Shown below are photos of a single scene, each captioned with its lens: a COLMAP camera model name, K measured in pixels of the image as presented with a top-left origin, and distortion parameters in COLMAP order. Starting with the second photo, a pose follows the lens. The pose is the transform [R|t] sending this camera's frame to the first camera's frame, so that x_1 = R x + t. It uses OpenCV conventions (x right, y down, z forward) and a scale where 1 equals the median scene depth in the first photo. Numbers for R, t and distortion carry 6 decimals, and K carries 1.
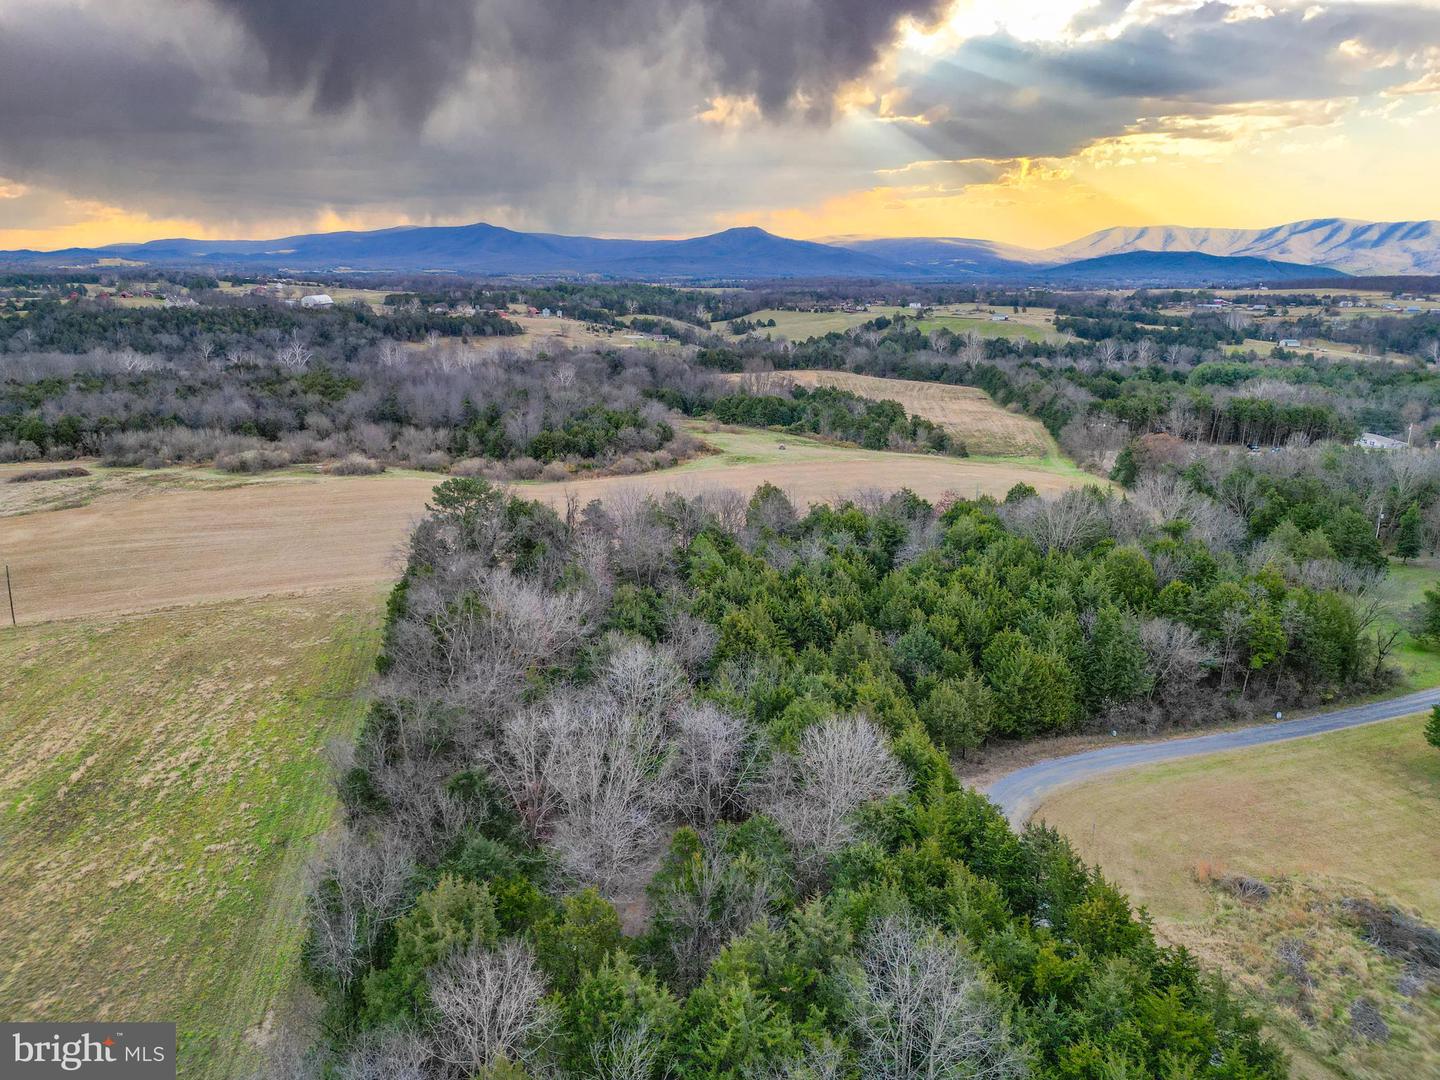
lens RADIAL K [[1004.3, 0, 716.8], [0, 1004.3, 542.2], [0, 0, 1]] dist [0.083927, -0.084329]
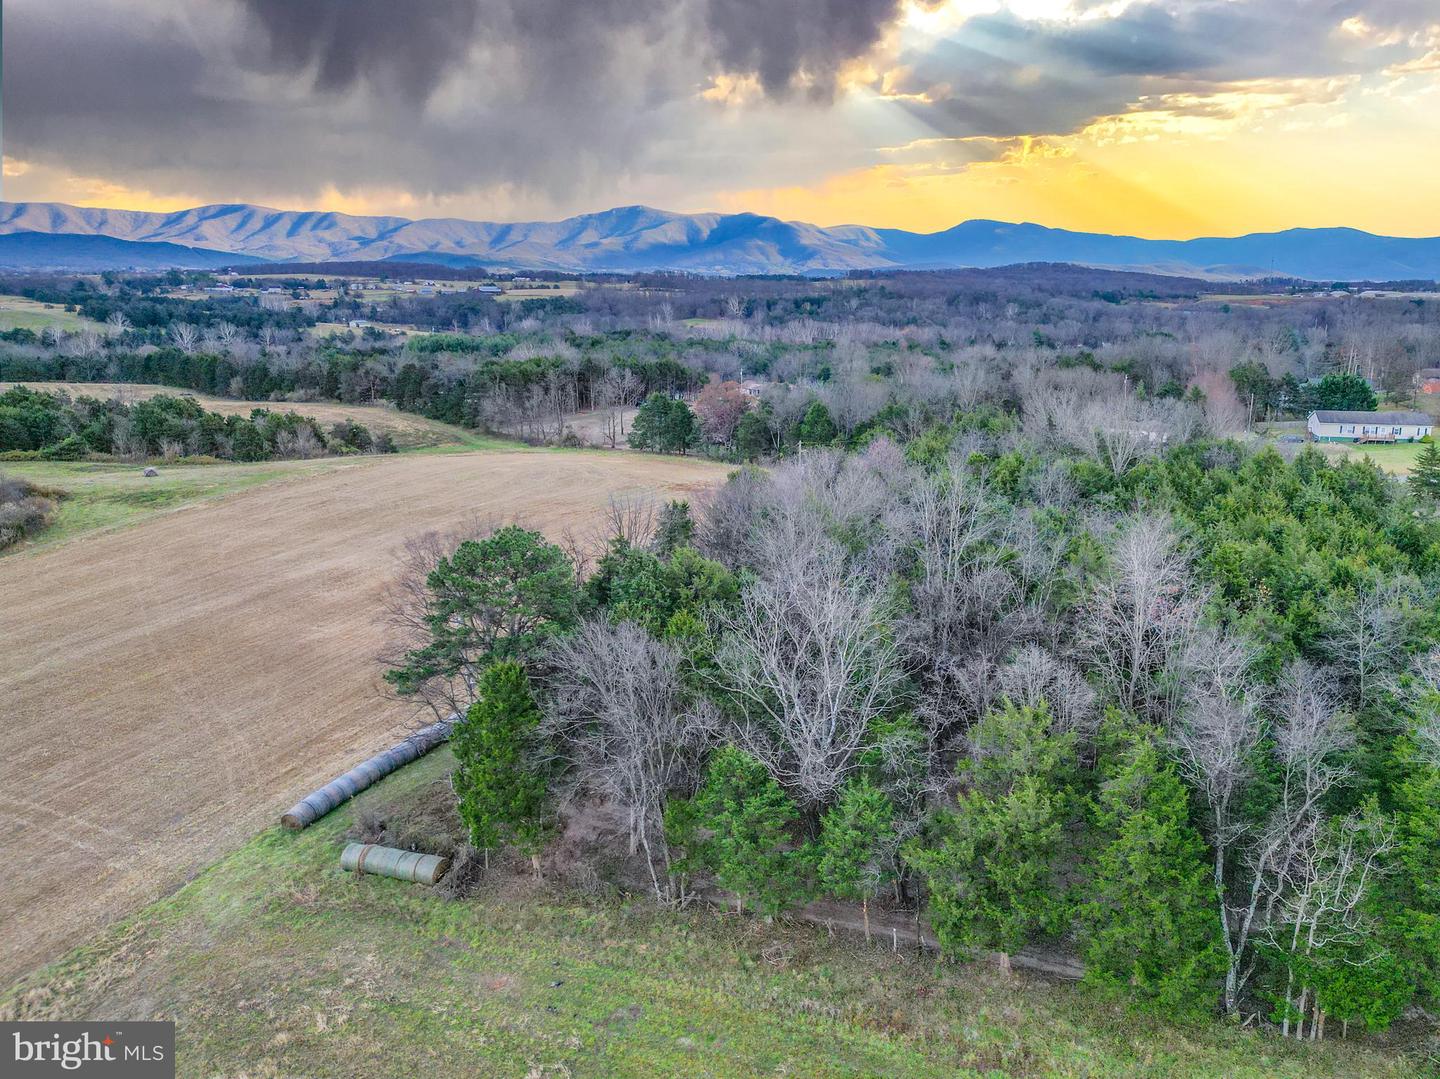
lens RADIAL K [[1112.9, 0, 795.6], [0, 1112.9, 541.6], [0, 0, 1]] dist [0.071631, -0.066859]
pose [[0.566947, -0.197387, 0.799756, -0.069882], [0.209717, 0.973463, 0.091591, -0.009963], [-0.796612, 0.115795, 0.593297, 0.083260]]
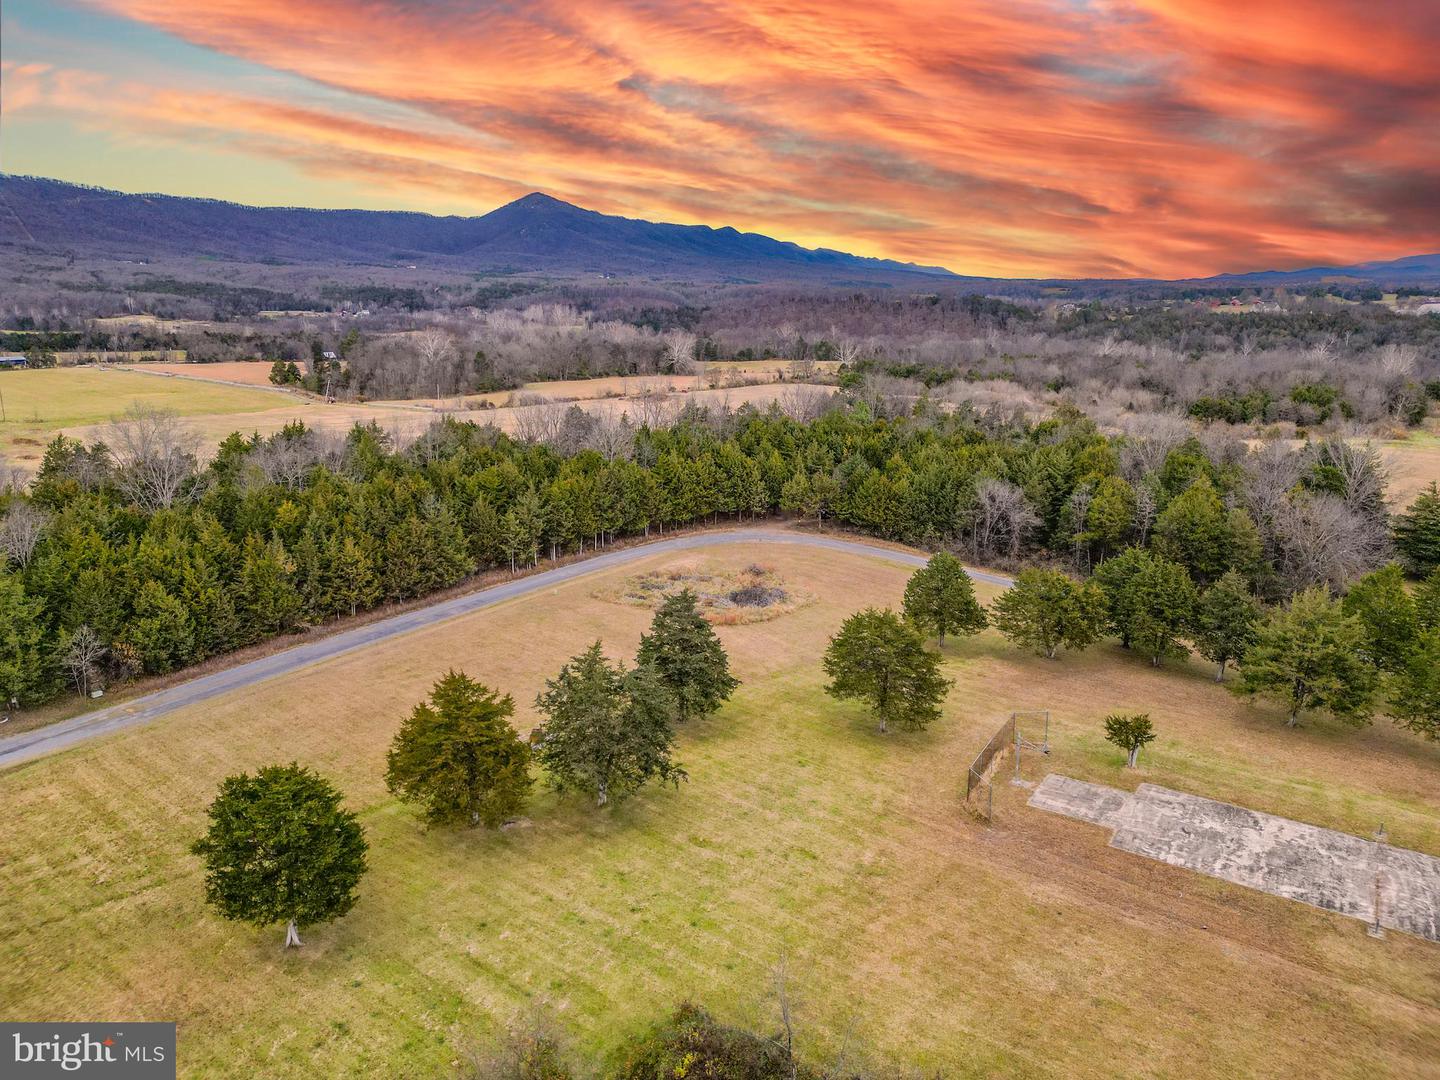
lens RADIAL K [[1004.3, 0, 716.8], [0, 1004.3, 542.2], [0, 0, 1]] dist [0.083927, -0.084329]
pose [[0.484621, 0.204200, -0.850555, 0.130581], [-0.219217, 0.969692, 0.107899, 0.008883], [0.846809, 0.134166, 0.514698, 0.007120]]
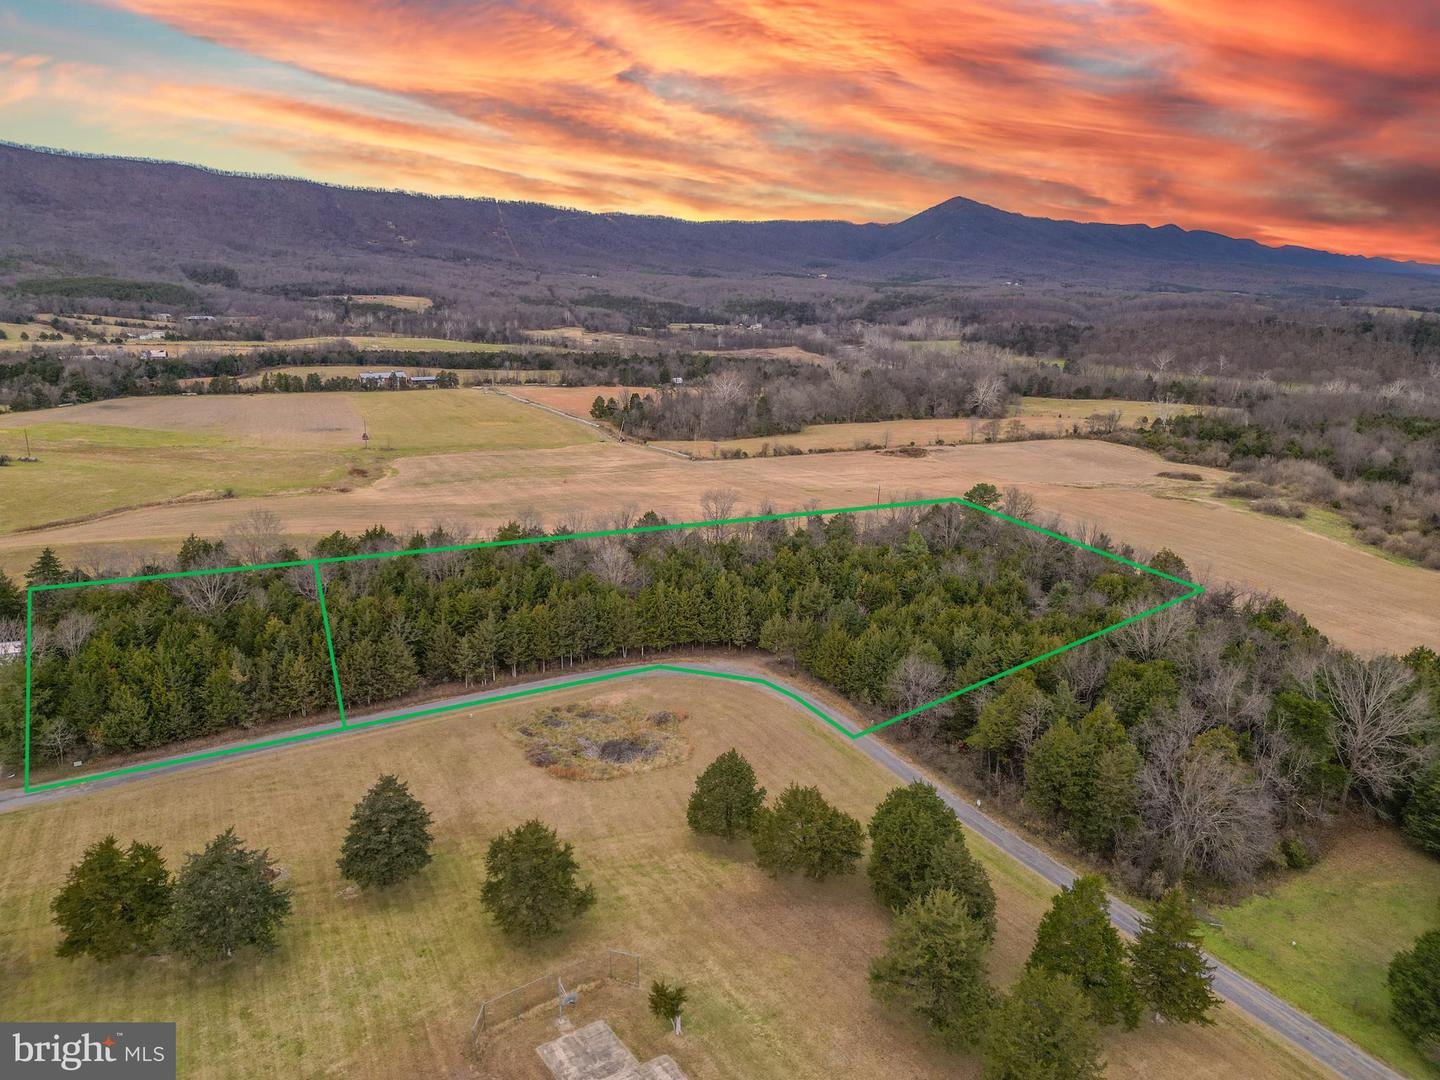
lens RADIAL K [[1004.3, 0, 716.8], [0, 1004.3, 542.2], [0, 0, 1]] dist [0.083927, -0.084329]
pose [[0.108198, 0.233725, -0.966264, 0.150363], [-0.258536, 0.945142, 0.199666, -0.023035], [0.959923, 0.228210, 0.162689, 0.051805]]
